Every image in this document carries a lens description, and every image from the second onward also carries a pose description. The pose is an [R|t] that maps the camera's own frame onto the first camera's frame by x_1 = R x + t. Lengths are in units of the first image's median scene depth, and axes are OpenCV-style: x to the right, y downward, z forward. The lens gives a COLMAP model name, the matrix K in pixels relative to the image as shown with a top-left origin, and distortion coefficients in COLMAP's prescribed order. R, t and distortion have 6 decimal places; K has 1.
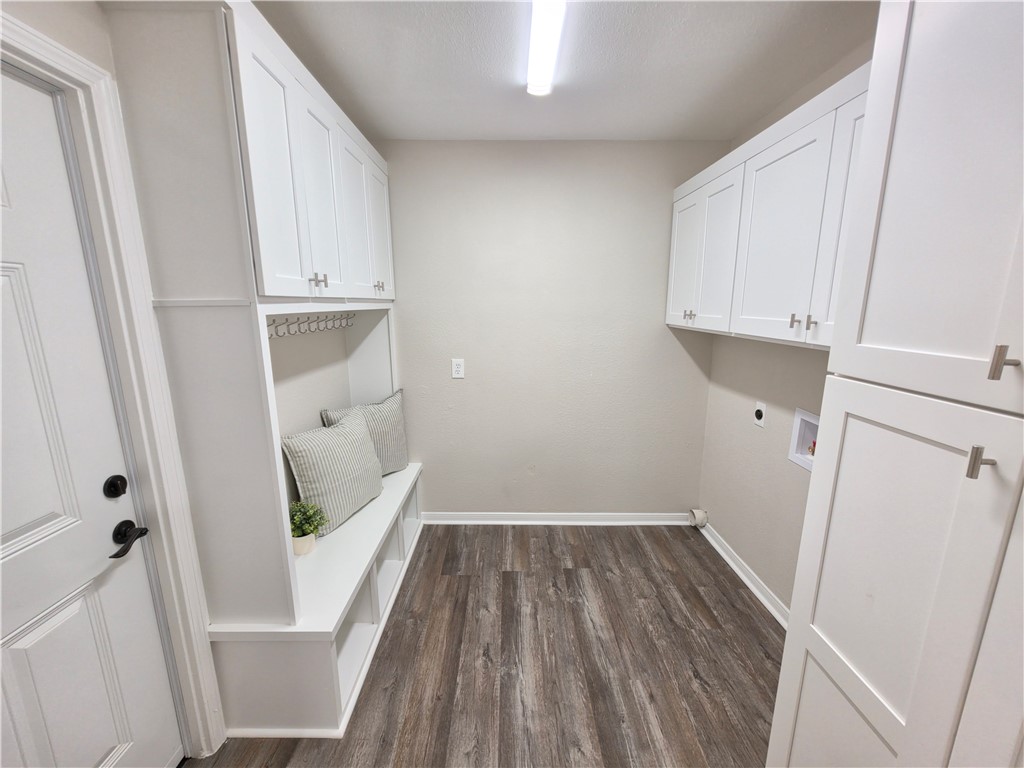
lens RADIAL K [[408.5, 0, 509.4], [0, 408.5, 385.3], [0, 0, 1]] dist [-0.004885, -0.000325]
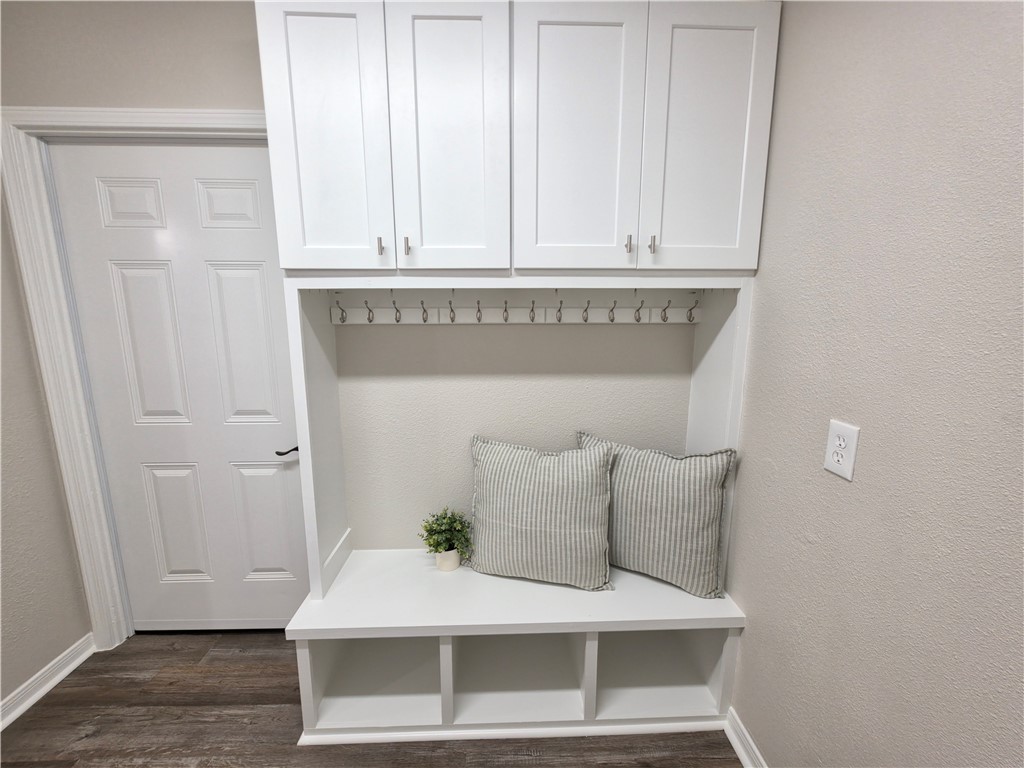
lens RADIAL K [[408.5, 0, 509.4], [0, 408.5, 385.3], [0, 0, 1]] dist [-0.004885, -0.000325]
pose [[0.034177, 0.173856, -0.984178, 0.126751], [-0.193837, 0.967207, 0.164126, -0.059640], [0.980438, 0.185161, 0.066756, 0.425517]]
